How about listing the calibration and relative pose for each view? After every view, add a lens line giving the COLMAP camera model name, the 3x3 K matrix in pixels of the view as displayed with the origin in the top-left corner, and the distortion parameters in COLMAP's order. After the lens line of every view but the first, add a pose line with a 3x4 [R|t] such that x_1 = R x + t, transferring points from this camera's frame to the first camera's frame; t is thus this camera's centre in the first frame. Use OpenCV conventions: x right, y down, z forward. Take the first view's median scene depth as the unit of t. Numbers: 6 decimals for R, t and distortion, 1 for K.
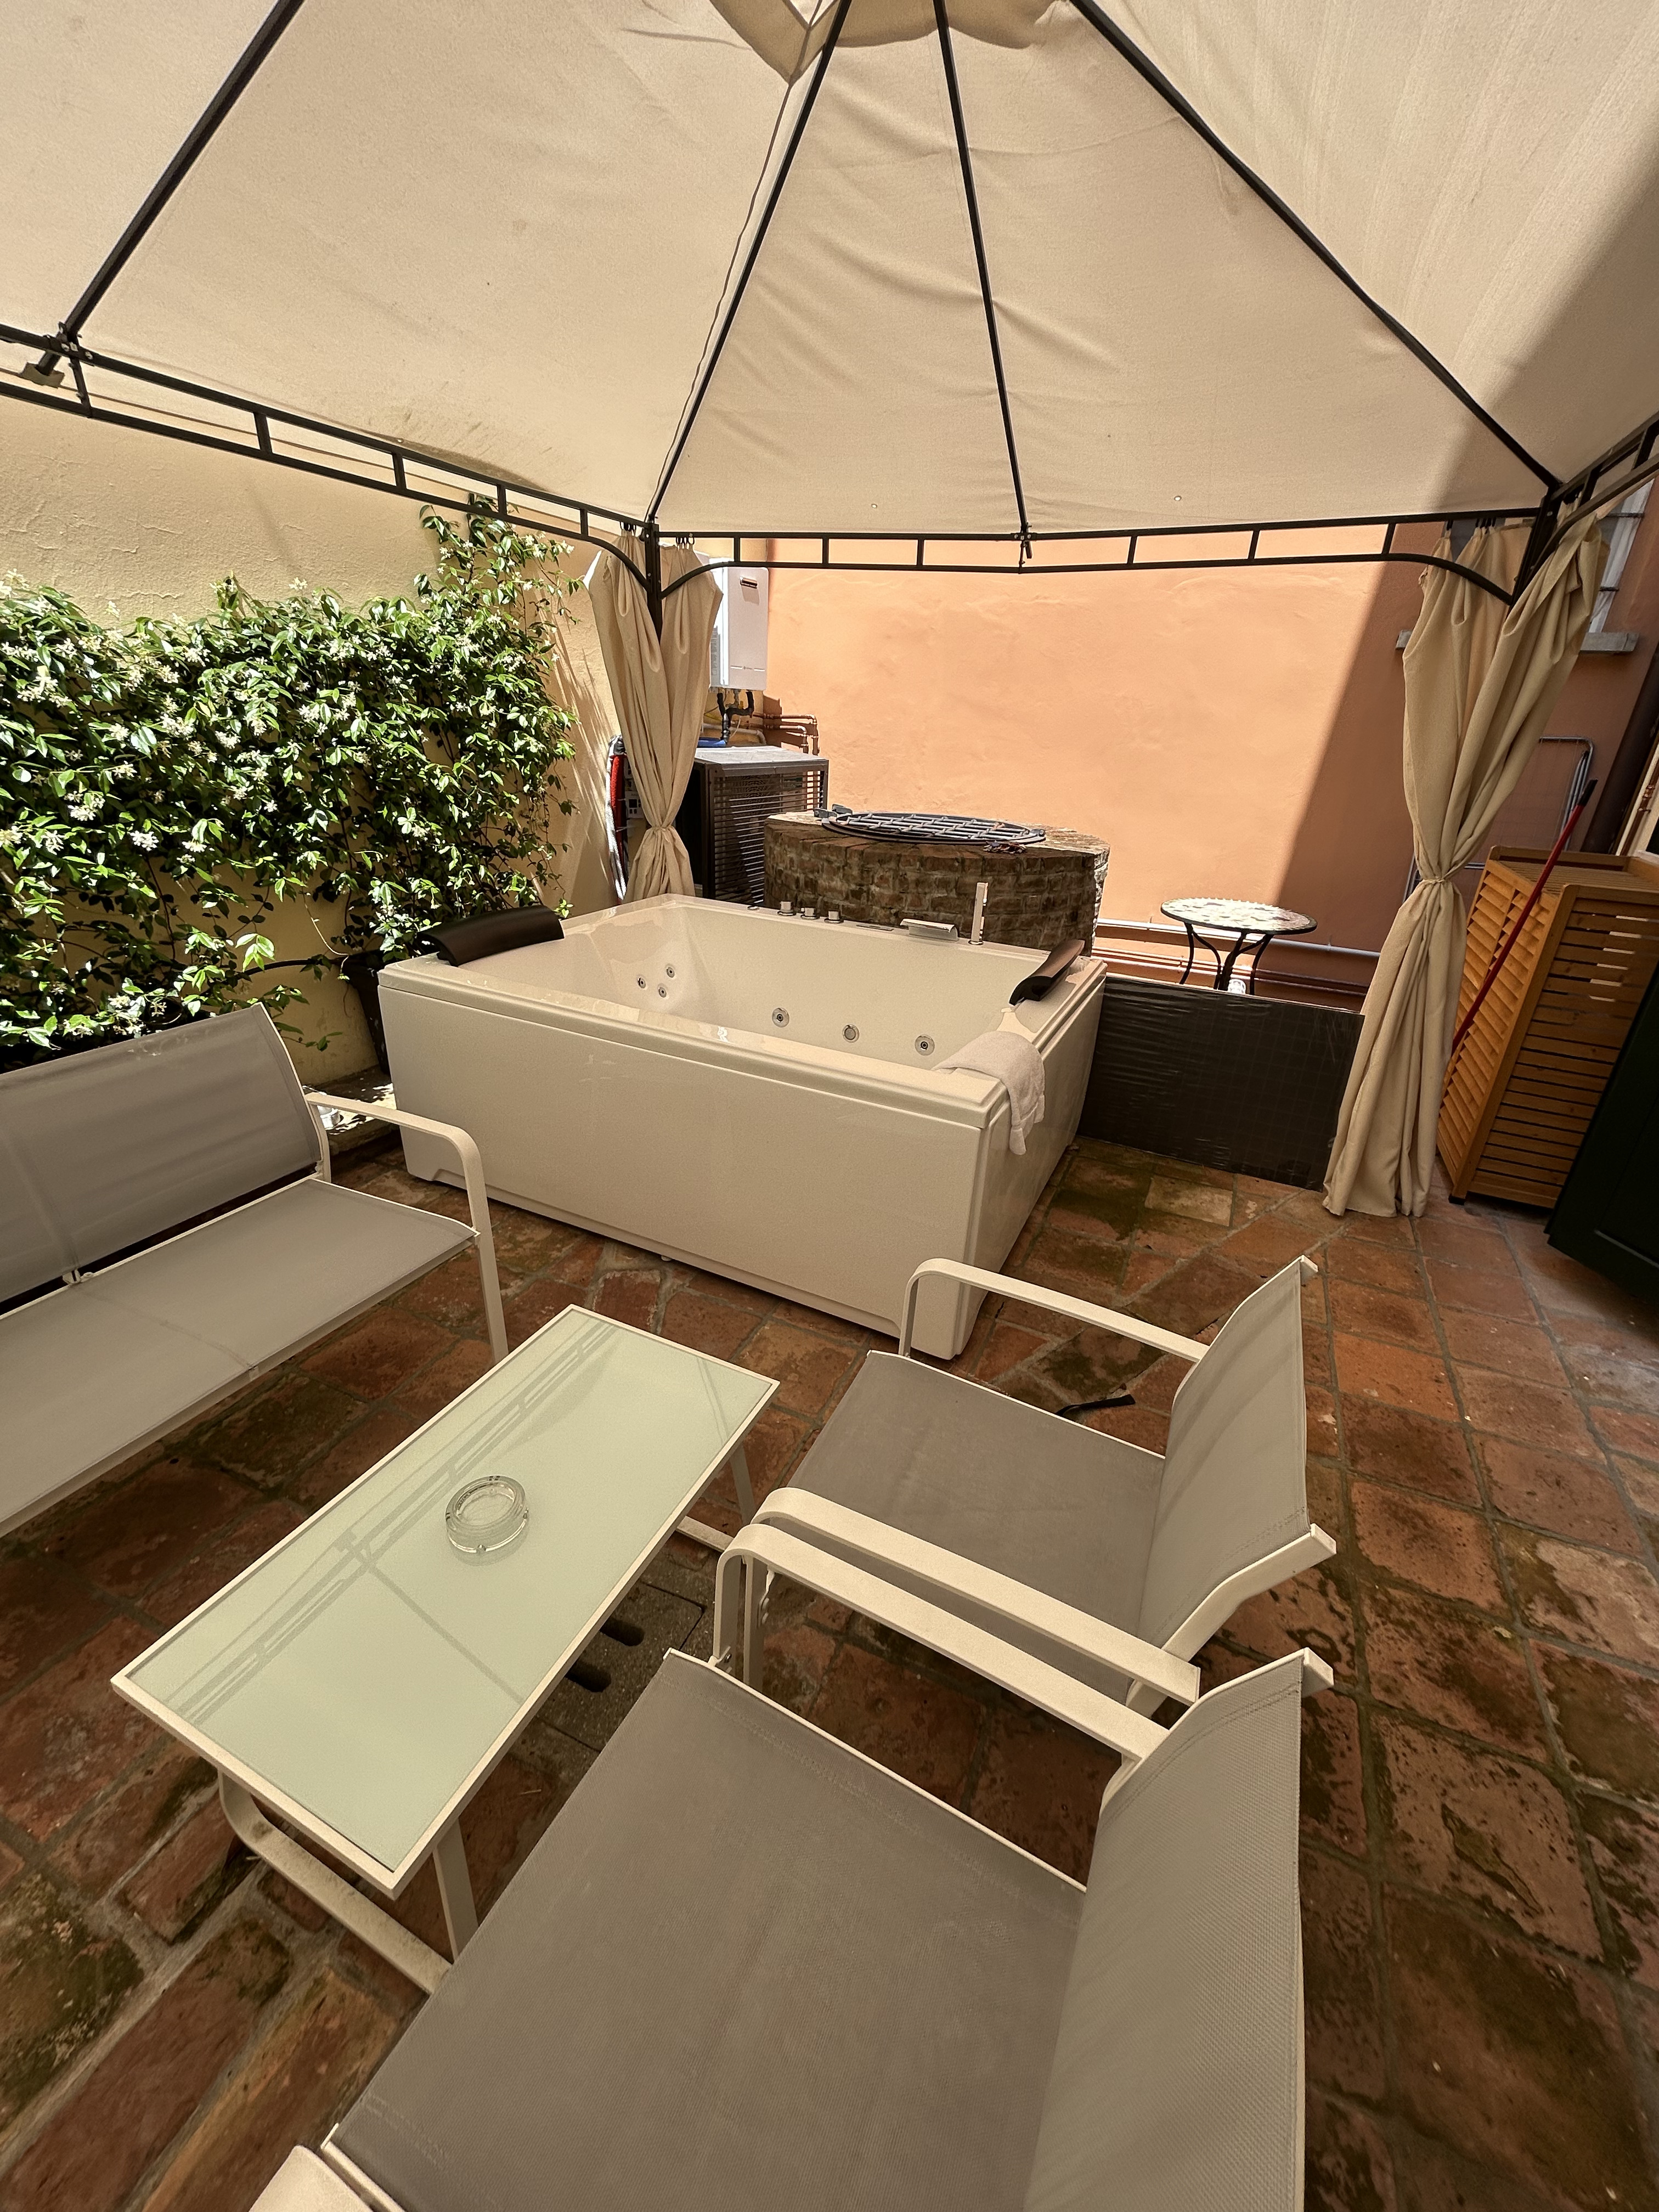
lens RADIAL K [[890.6, 0, 825.9], [0, 890.6, 1099.8], [0, 0, 1]] dist [-0.000706, 0.000937]
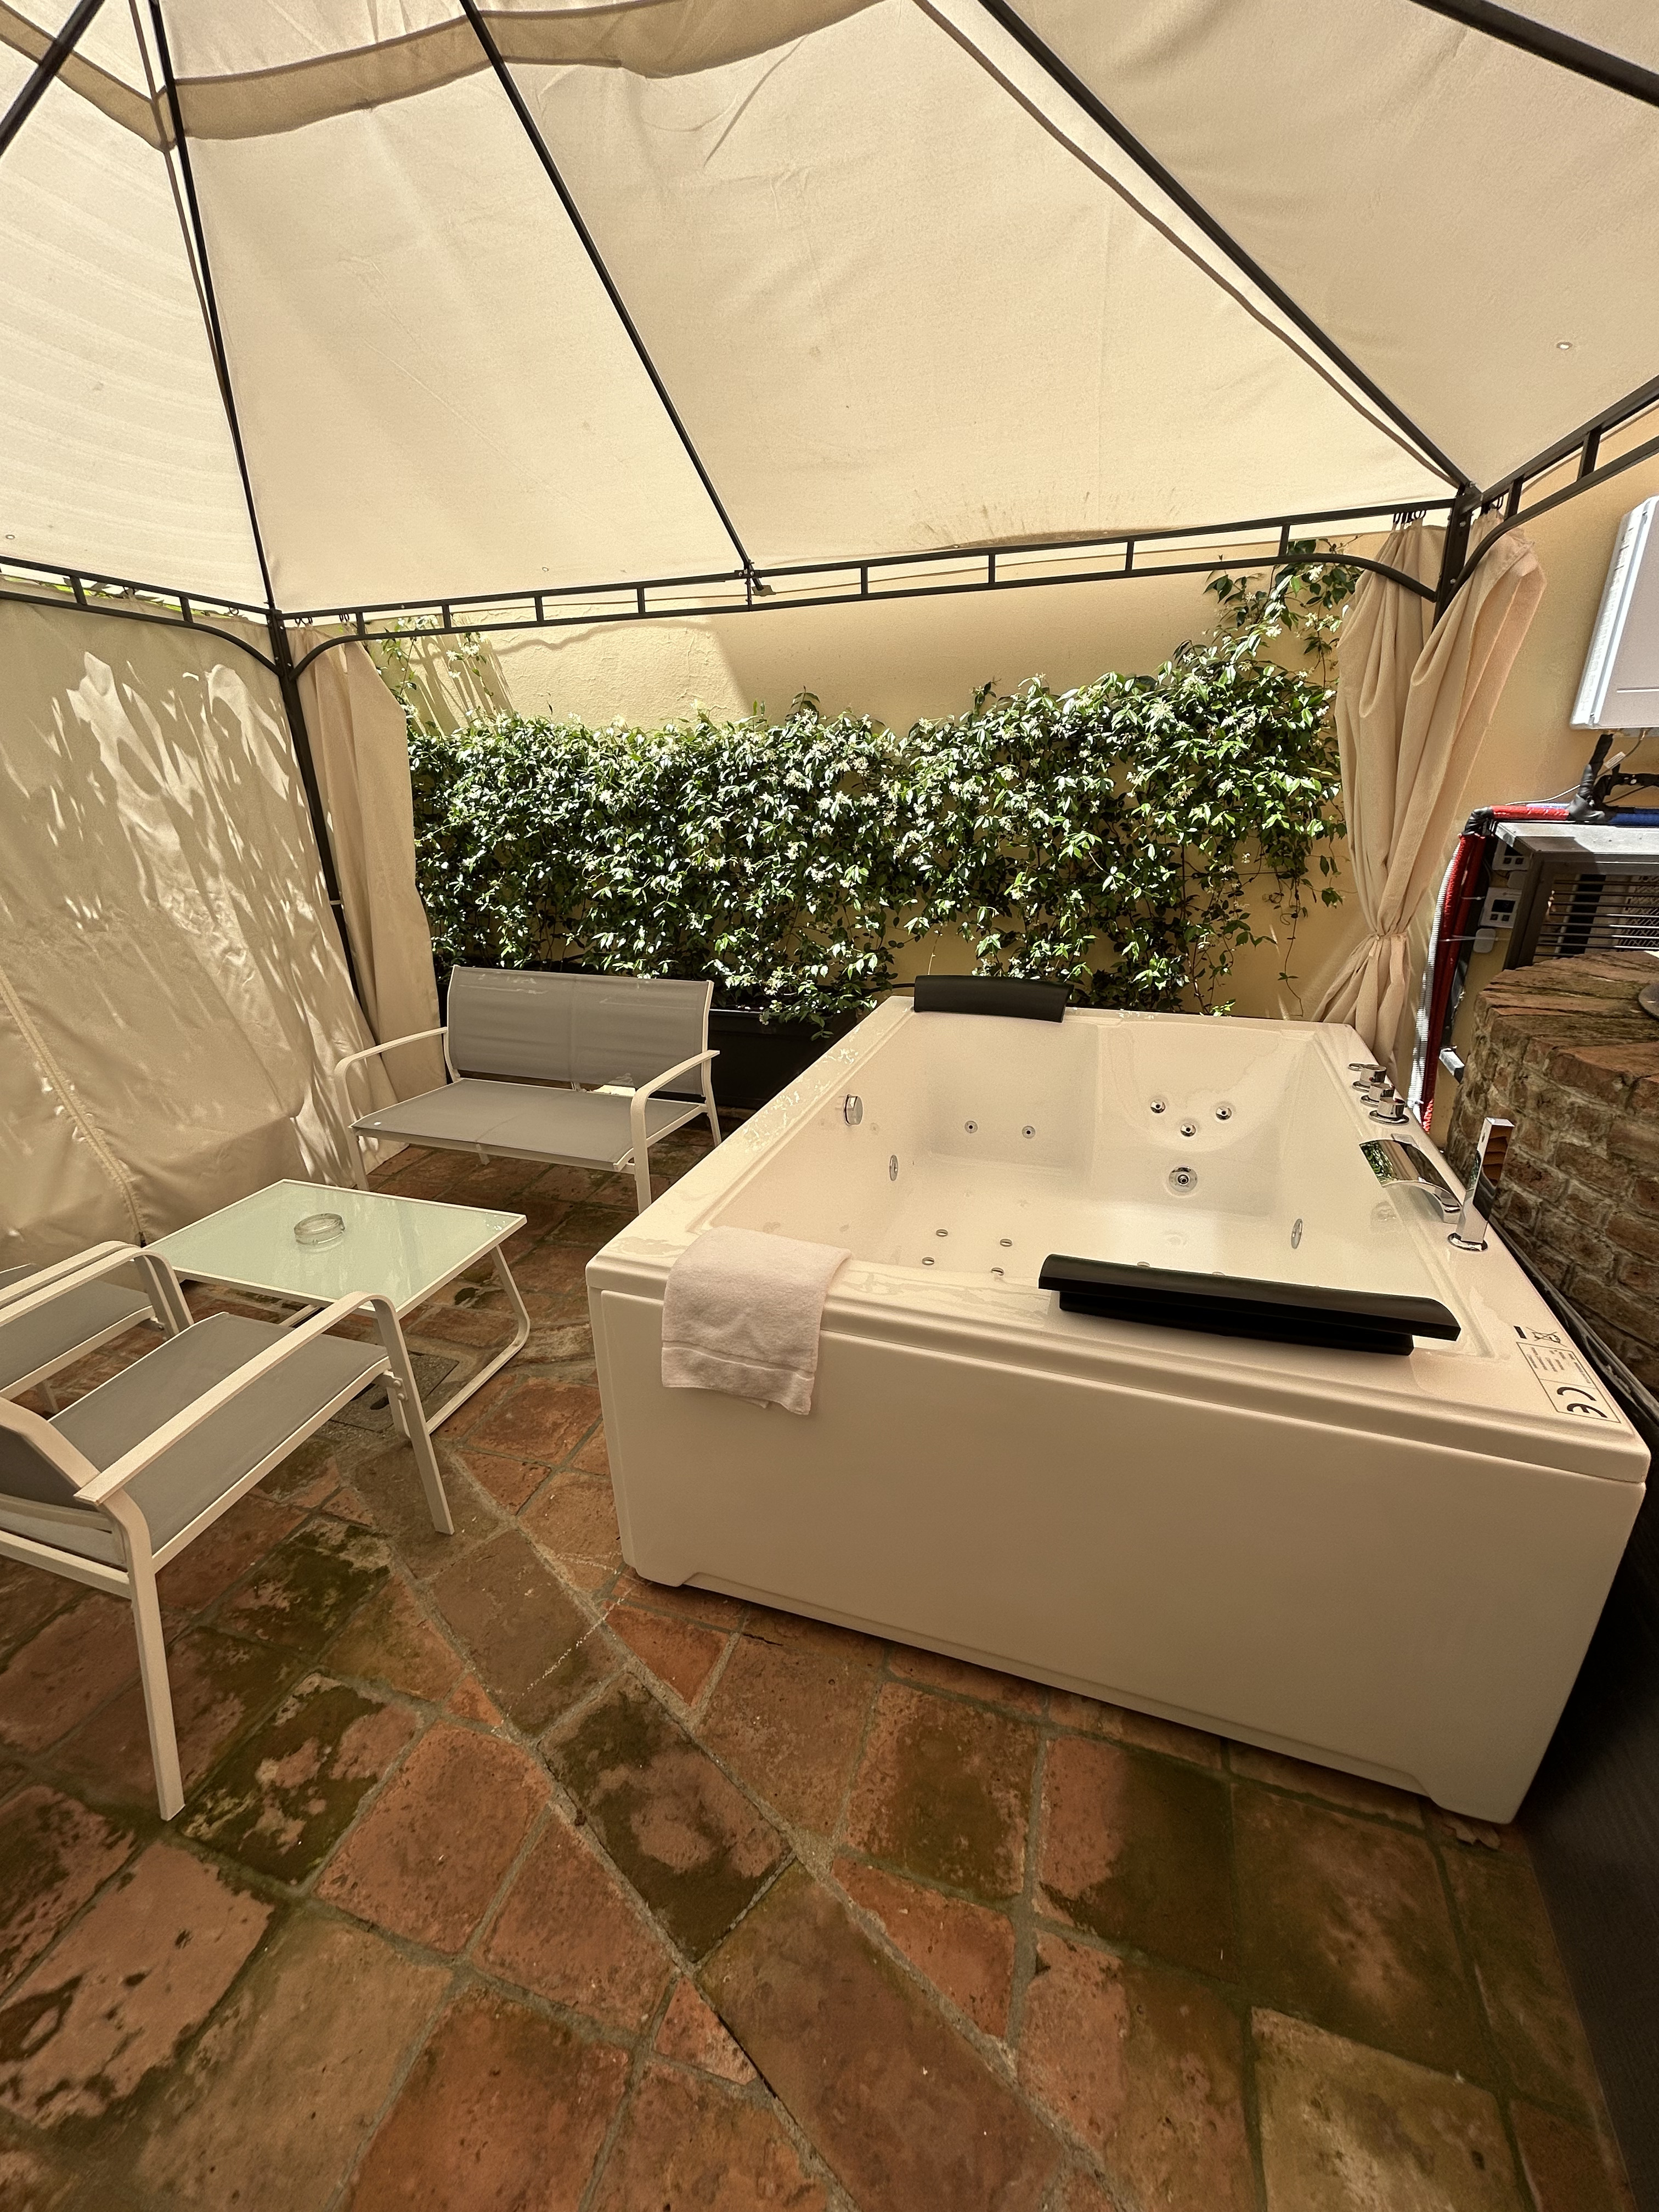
lens RADIAL K [[890.6, 0, 828.2], [0, 890.6, 1104.0], [0, 0, 1]] dist [-0.000706, 0.000937]
pose [[0.123669, 0.302710, -0.945025, 0.663434], [-0.385110, 0.892334, 0.235435, -0.274178], [0.914547, 0.334823, 0.226931, 0.721271]]
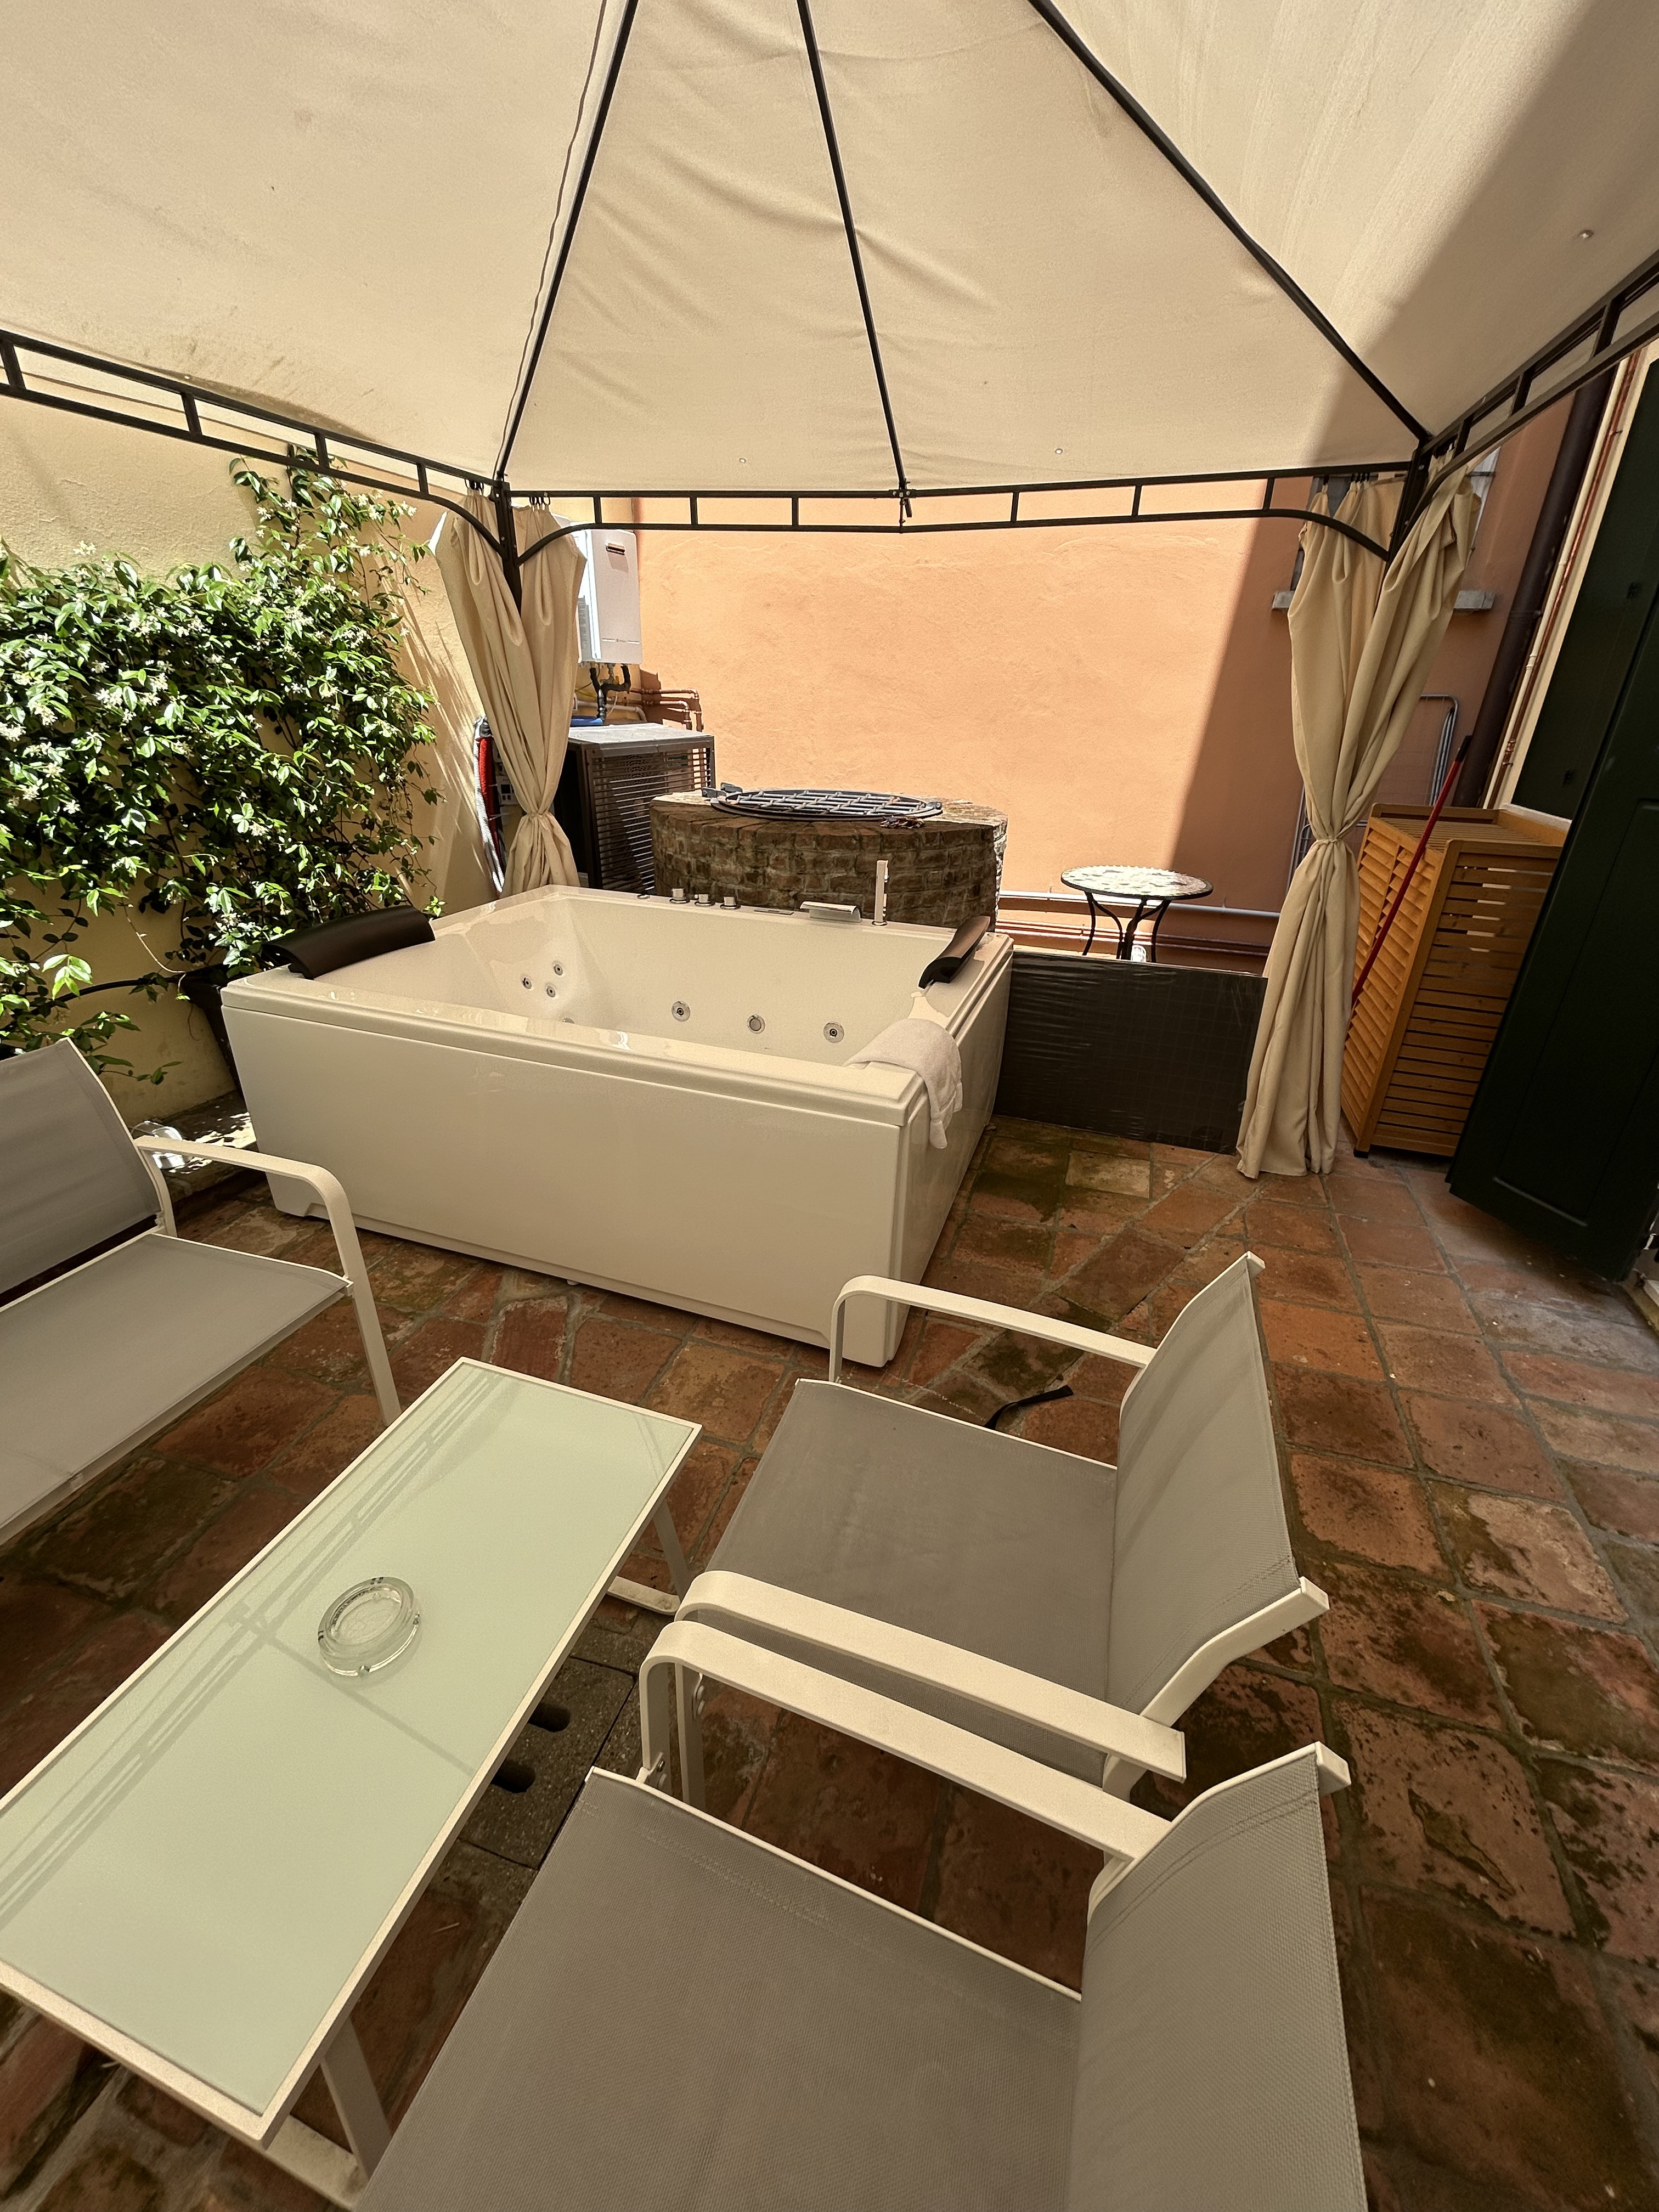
lens RADIAL K [[890.6, 0, 826.9], [0, 890.6, 1099.3], [0, 0, 1]] dist [-0.000706, 0.000937]
pose [[0.992816, -0.067724, 0.098637, 0.005058], [0.065395, 0.997503, 0.026664, -0.019599], [-0.100197, -0.020022, 0.994766, 0.054251]]
